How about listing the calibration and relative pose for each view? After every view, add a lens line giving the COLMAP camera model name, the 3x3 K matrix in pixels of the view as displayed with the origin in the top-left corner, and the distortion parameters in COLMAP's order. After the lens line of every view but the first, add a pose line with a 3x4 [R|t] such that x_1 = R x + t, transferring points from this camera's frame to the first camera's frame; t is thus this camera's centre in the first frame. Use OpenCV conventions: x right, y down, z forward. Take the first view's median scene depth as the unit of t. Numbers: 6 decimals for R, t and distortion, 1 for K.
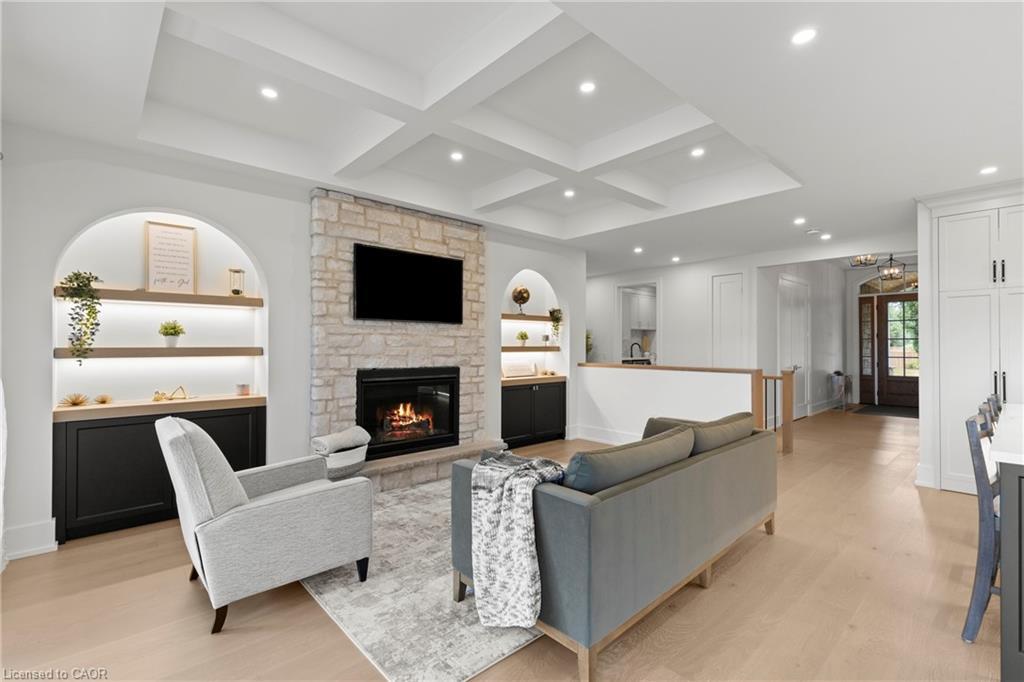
lens RADIAL K [[459.9, 0, 529.2], [0, 459.9, 342.9], [0, 0, 1]] dist [0.000497, 0.000001]
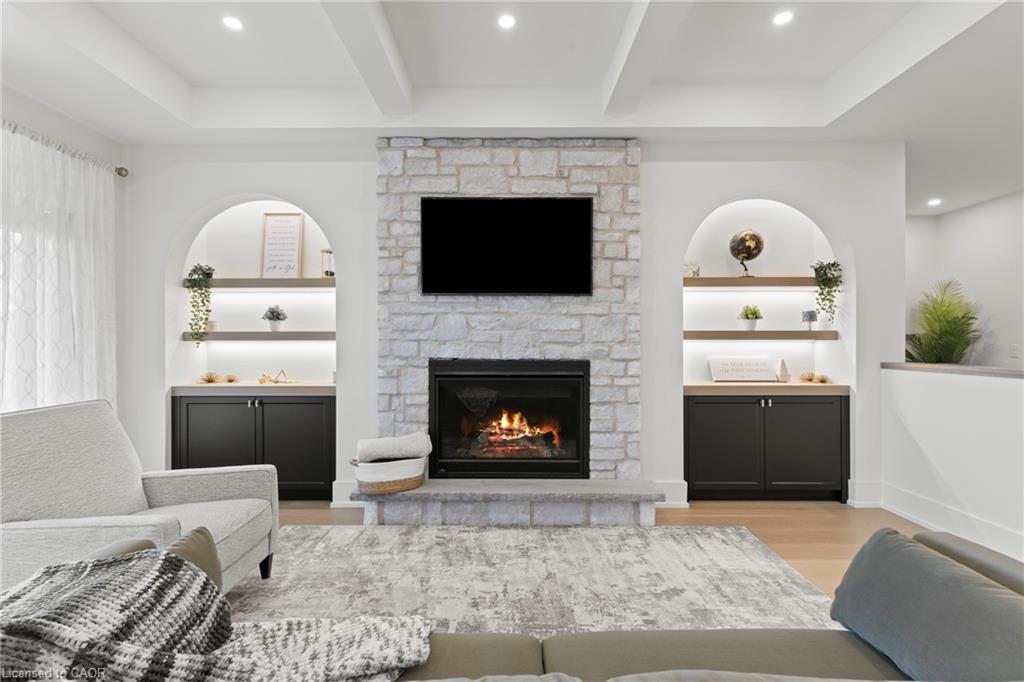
lens RADIAL K [[466.2, 0, 502.2], [0, 466.2, 339.8], [0, 0, 1]] dist [0.004022, 0.000832]
pose [[0.714616, -0.002424, -0.699513, 0.259316], [0.005537, 0.999982, 0.002192, 0.023115], [0.699495, -0.005439, 0.714617, 0.498901]]
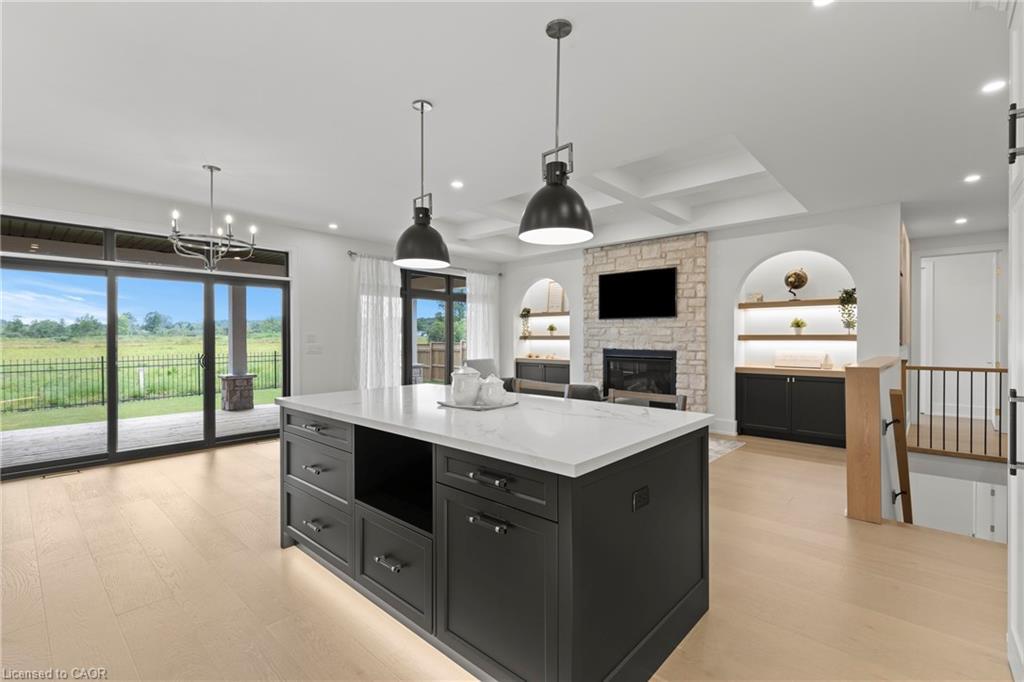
lens RADIAL K [[459.9, 0, 529.2], [0, 459.9, 342.9], [0, 0, 1]] dist [0.000497, 0.000001]
pose [[0.097234, 0.011631, -0.995194, 1.233673], [0.005527, 0.999910, 0.012226, 0.013594], [0.995246, -0.006689, 0.097161, 0.541487]]
